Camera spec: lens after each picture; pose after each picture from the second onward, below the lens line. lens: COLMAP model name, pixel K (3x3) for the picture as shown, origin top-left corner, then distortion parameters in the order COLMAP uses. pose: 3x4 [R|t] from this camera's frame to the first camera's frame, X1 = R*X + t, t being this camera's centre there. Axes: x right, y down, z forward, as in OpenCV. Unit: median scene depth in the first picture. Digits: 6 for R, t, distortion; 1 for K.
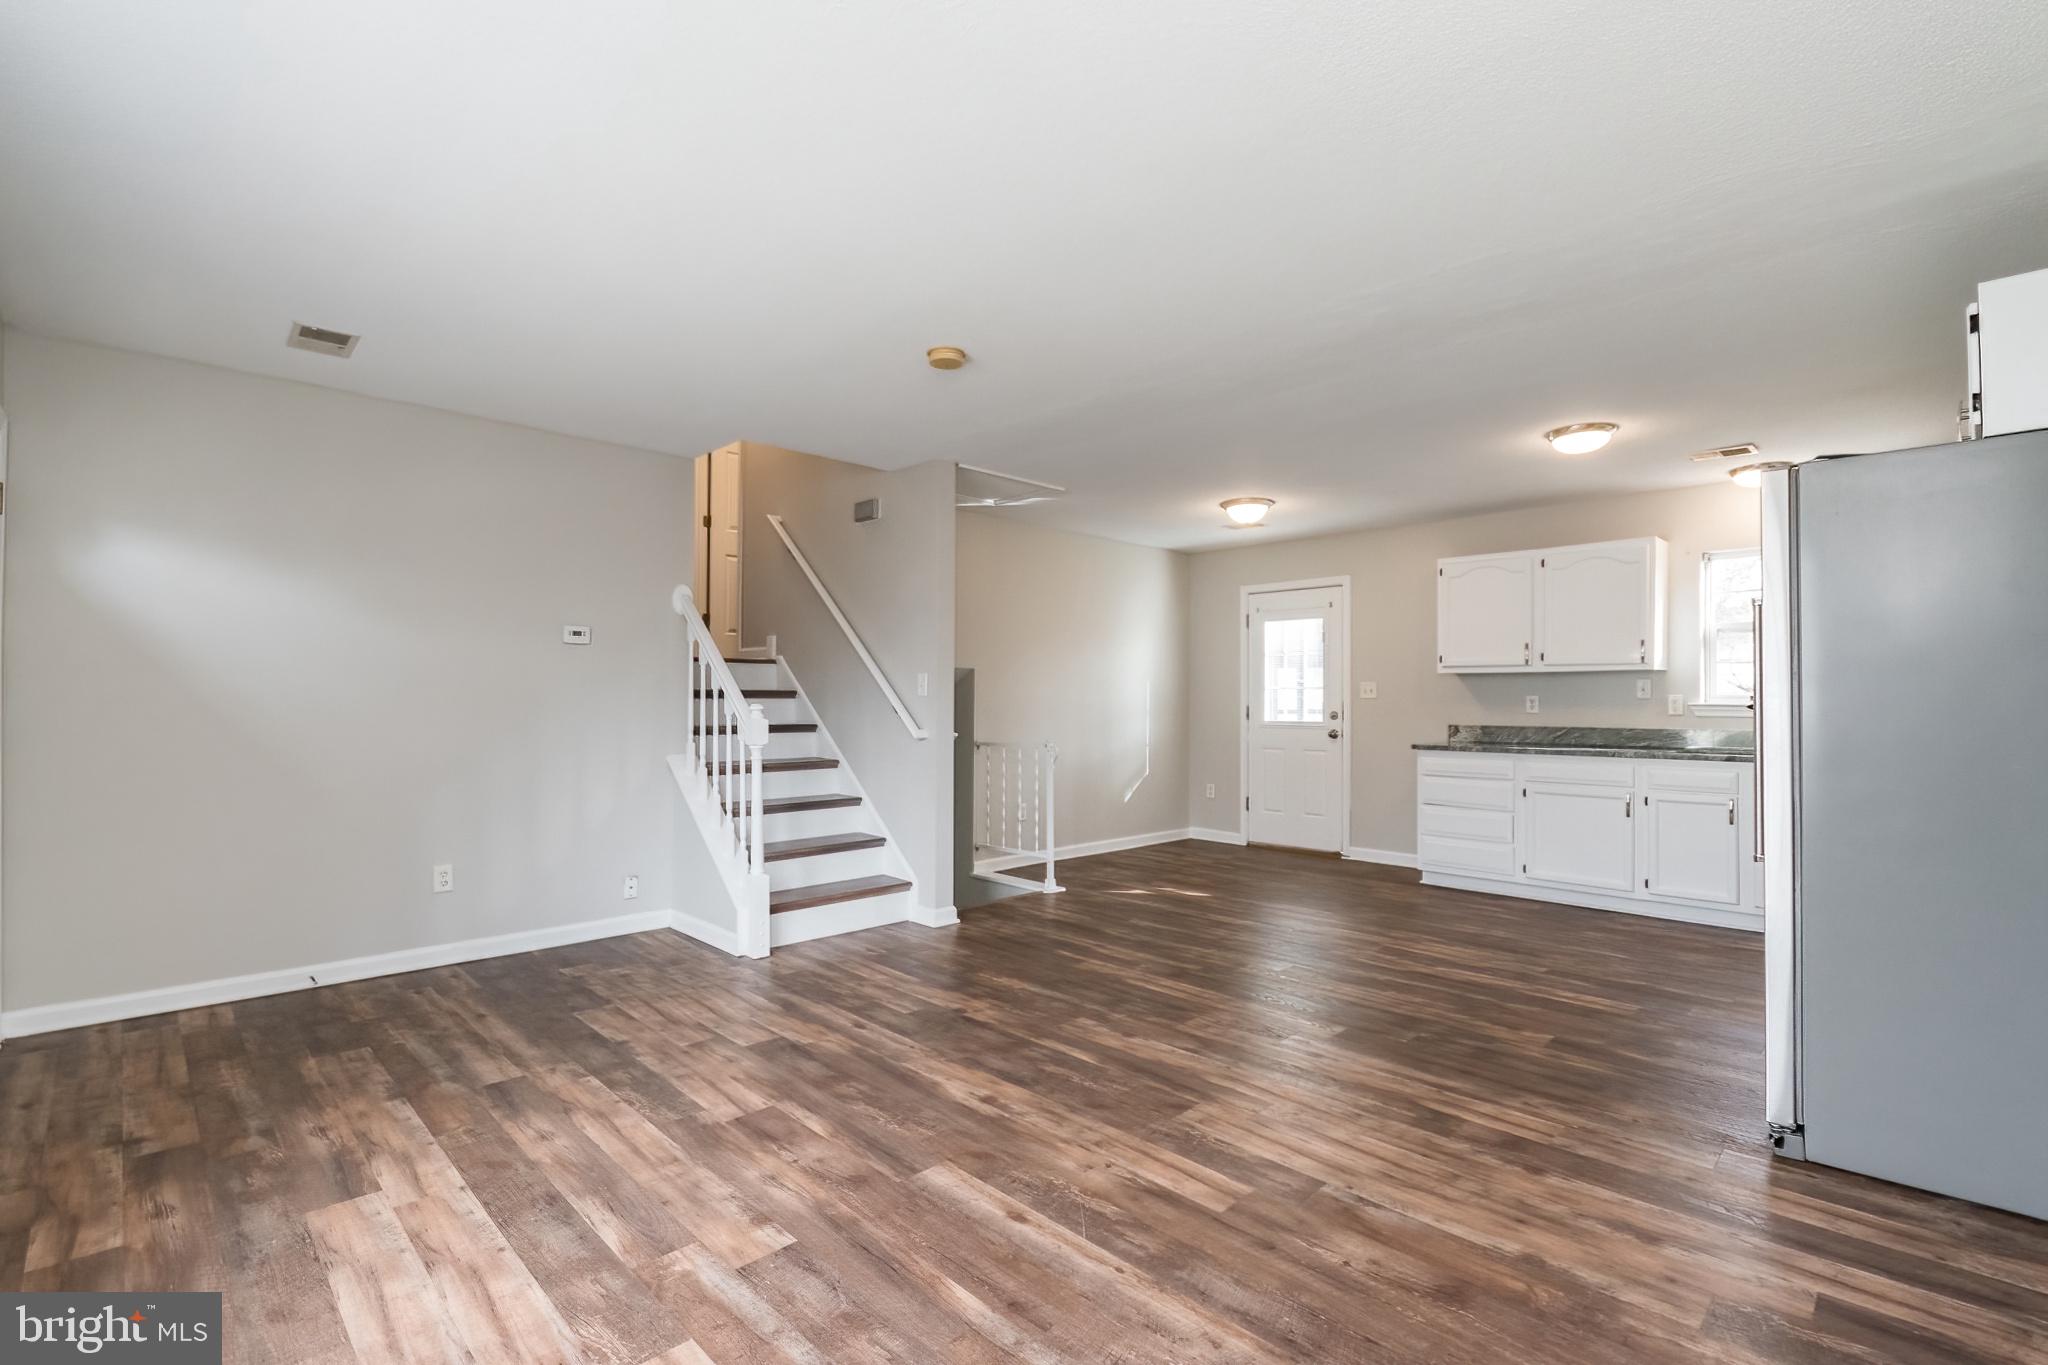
lens RADIAL K [[929.9, 0, 1023.9], [0, 929.9, 693.0], [0, 0, 1]] dist [-0.000193, 0.000393]
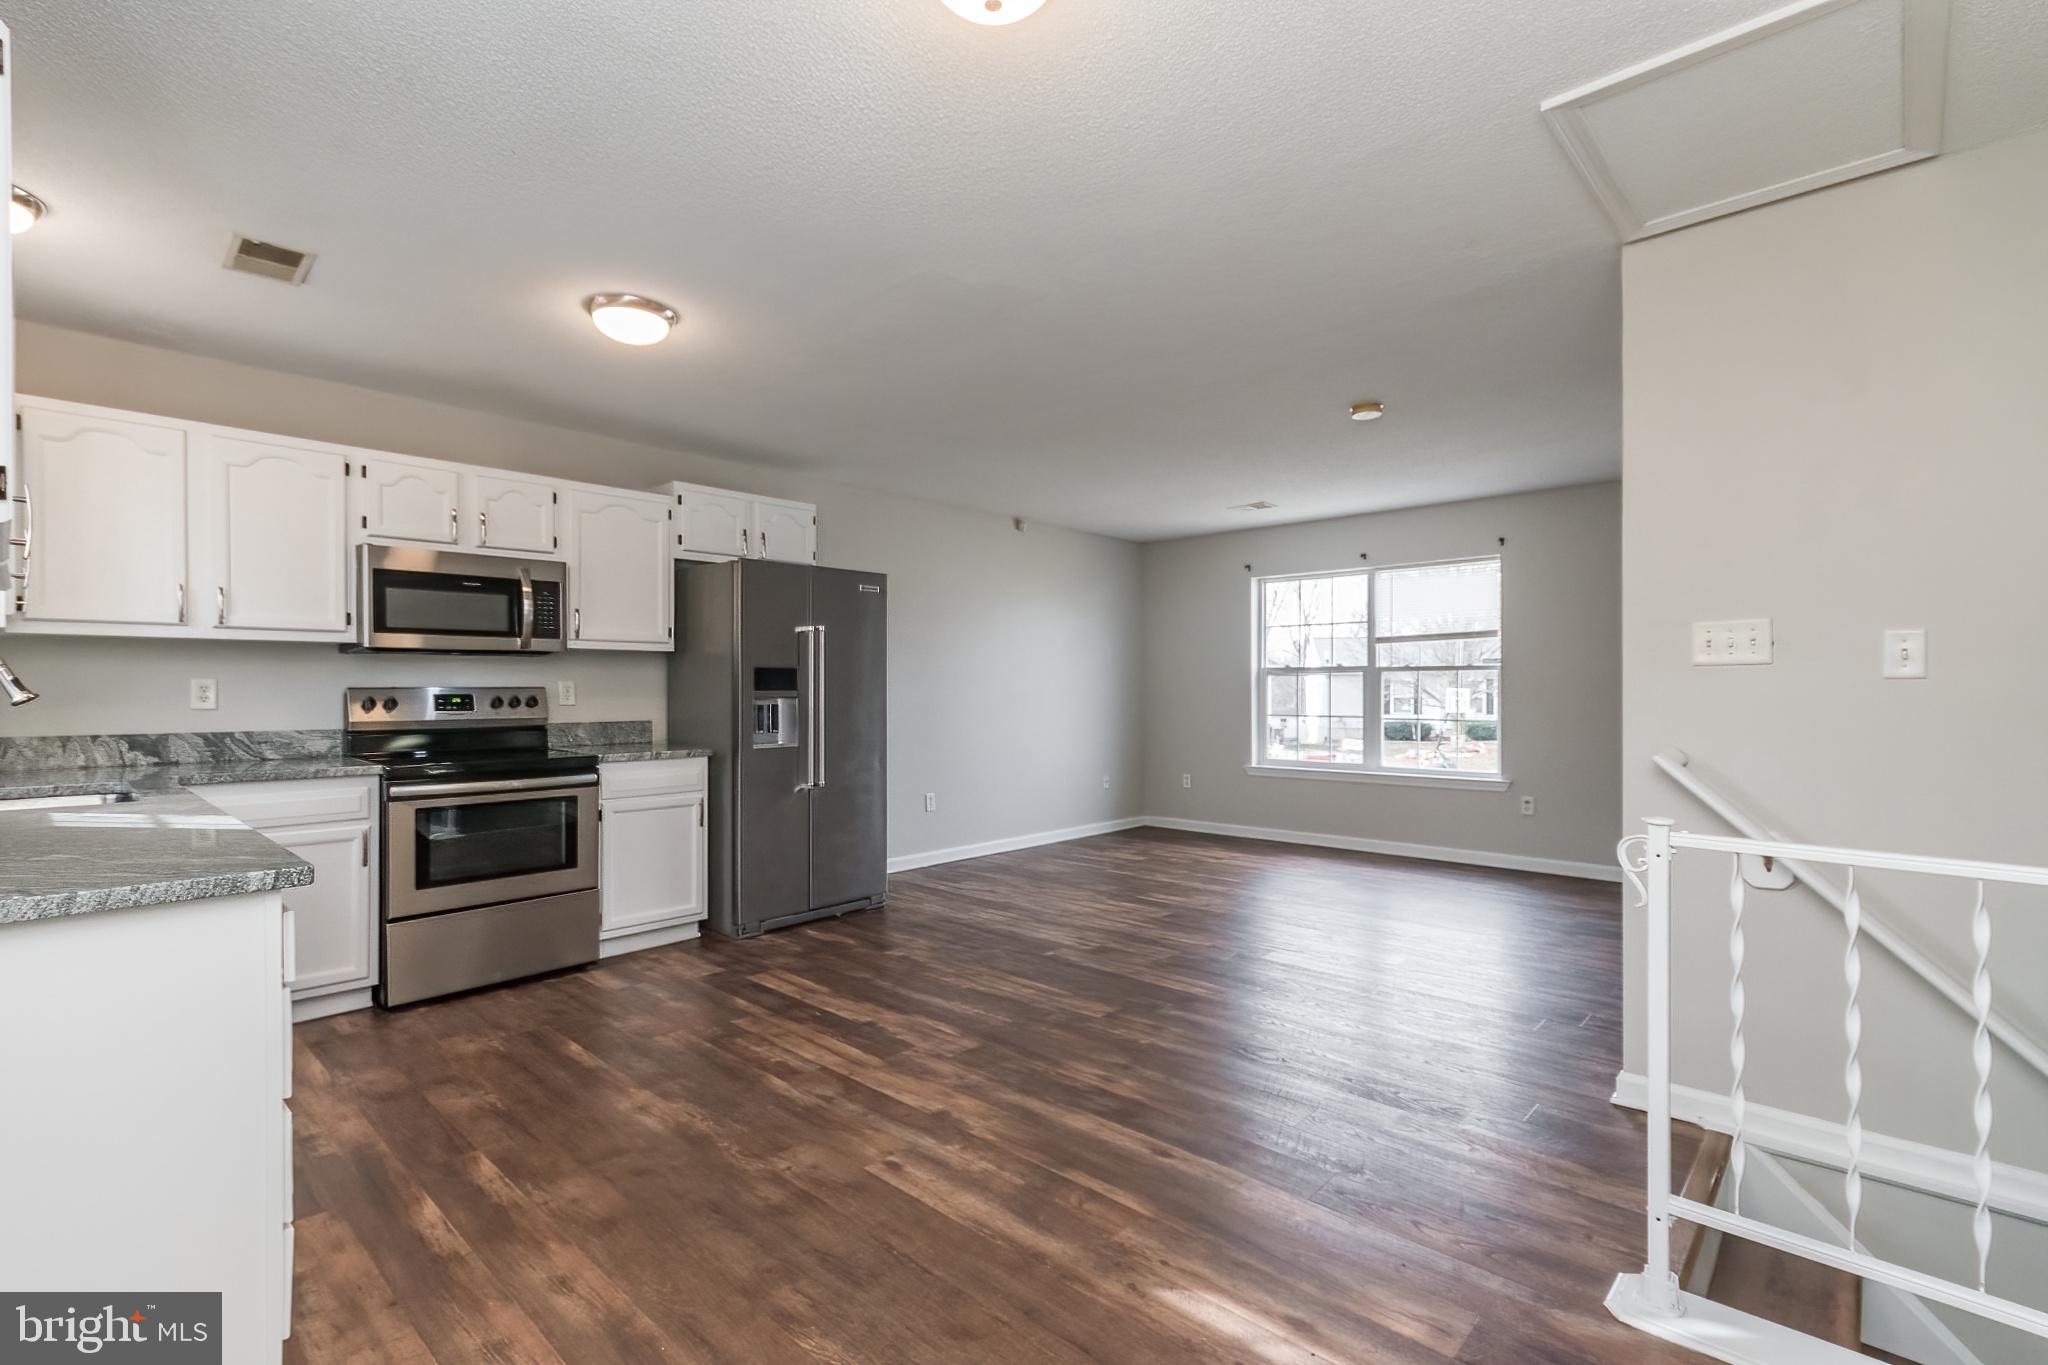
lens RADIAL K [[912.4, 0, 1013.3], [0, 912.4, 686.1], [0, 0, 1]] dist [-0.000294, 0.000019]
pose [[-0.999352, -0.001391, -0.035957, 0.294017], [-0.000933, 0.999918, -0.012758, 0.013939], [0.035972, -0.012716, -0.999272, 1.517128]]
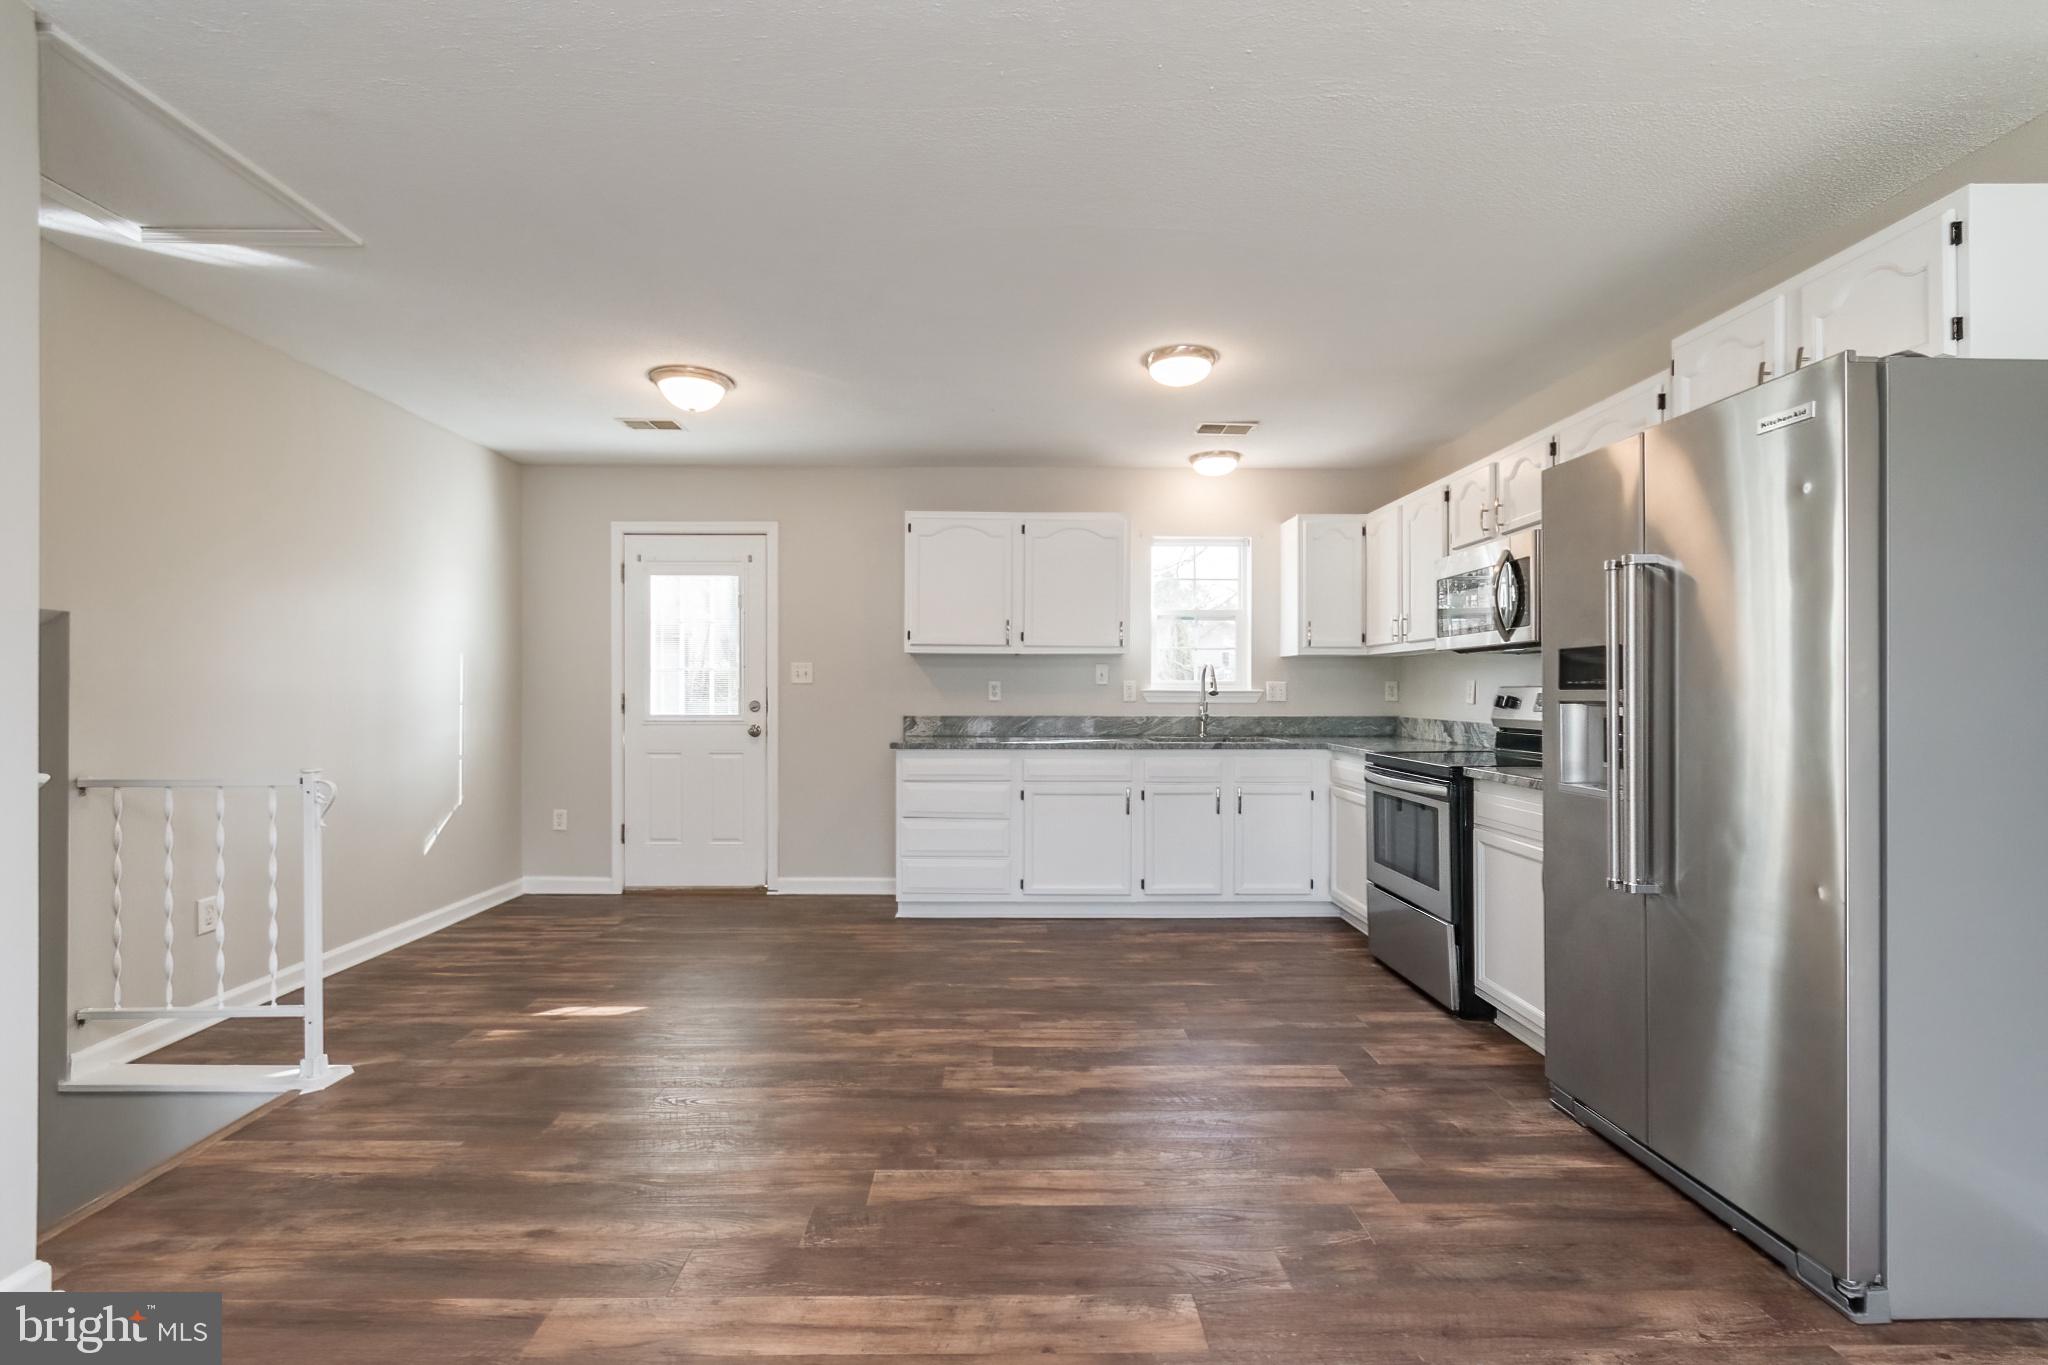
lens RADIAL K [[895.4, 0, 1018.8], [0, 895.4, 691.3], [0, 0, 1]] dist [0.000018, 0.000322]
pose [[0.688970, -0.003178, 0.724783, -0.064972], [-0.006136, 0.999929, 0.010217, 0.004563], [-0.724764, -0.011487, 0.688901, 0.492667]]
